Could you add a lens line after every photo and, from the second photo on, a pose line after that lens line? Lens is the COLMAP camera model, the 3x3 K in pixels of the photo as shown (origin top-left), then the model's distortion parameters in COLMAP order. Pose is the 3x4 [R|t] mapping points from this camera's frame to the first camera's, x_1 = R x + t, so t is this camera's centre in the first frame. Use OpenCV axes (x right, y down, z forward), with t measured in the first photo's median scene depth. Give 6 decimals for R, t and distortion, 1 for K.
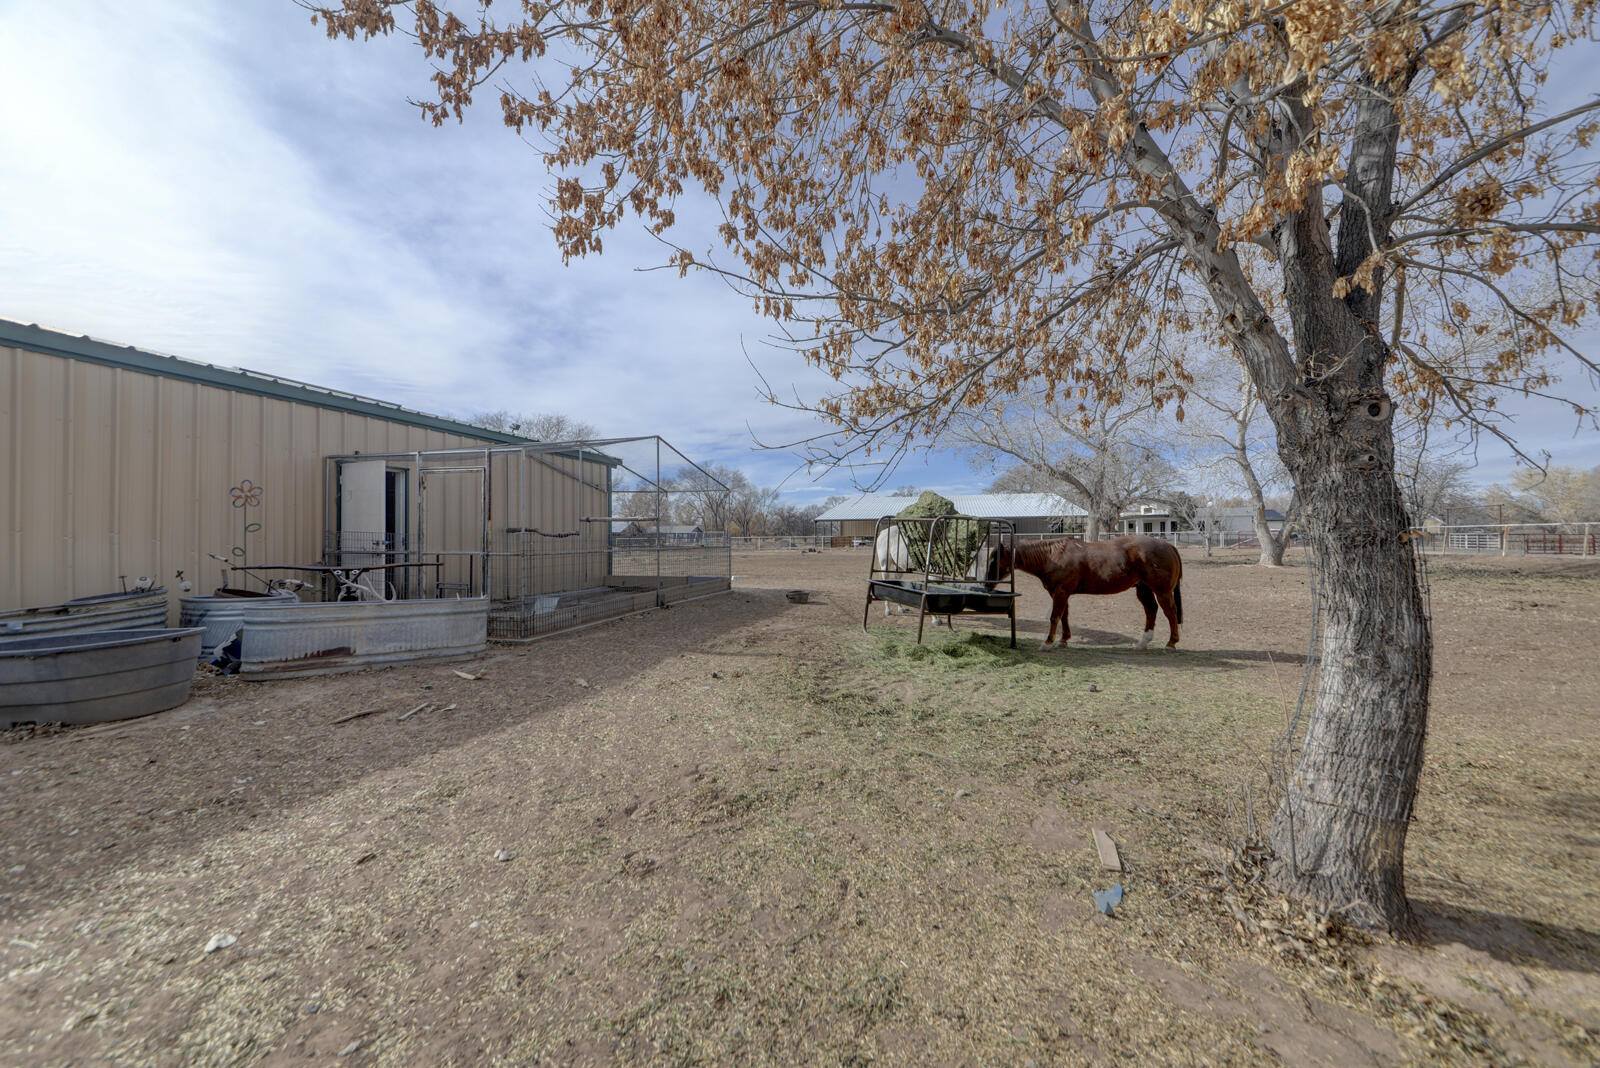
lens RADIAL K [[579.0, 0, 800.0], [0, 579.0, 534.0], [0, 0, 1]] dist [0.001299, 0.000035]
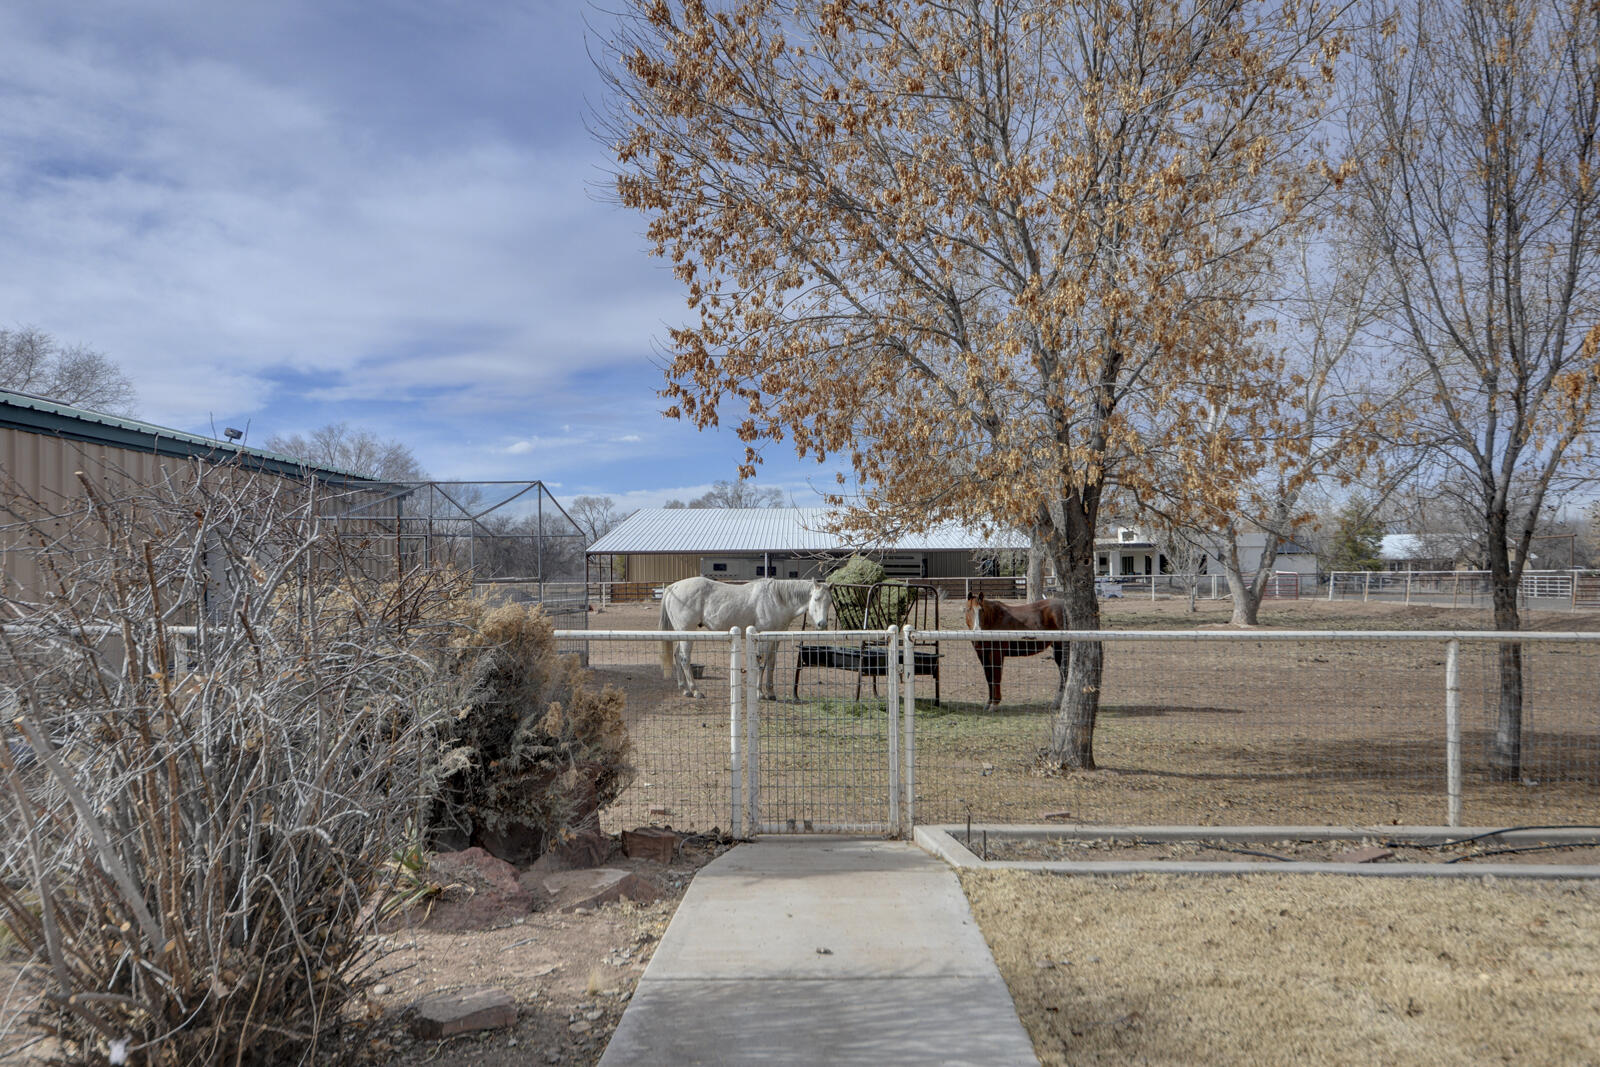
lens RADIAL K [[1129.0, 0, 800.0], [0, 1129.0, 533.5], [0, 0, 1]] dist [0.004797, 0.000925]
pose [[0.969928, 0.004391, 0.243351, -0.331715], [0.003657, 0.999462, -0.032608, -0.045613], [-0.243364, 0.032517, 0.969390, -0.824795]]
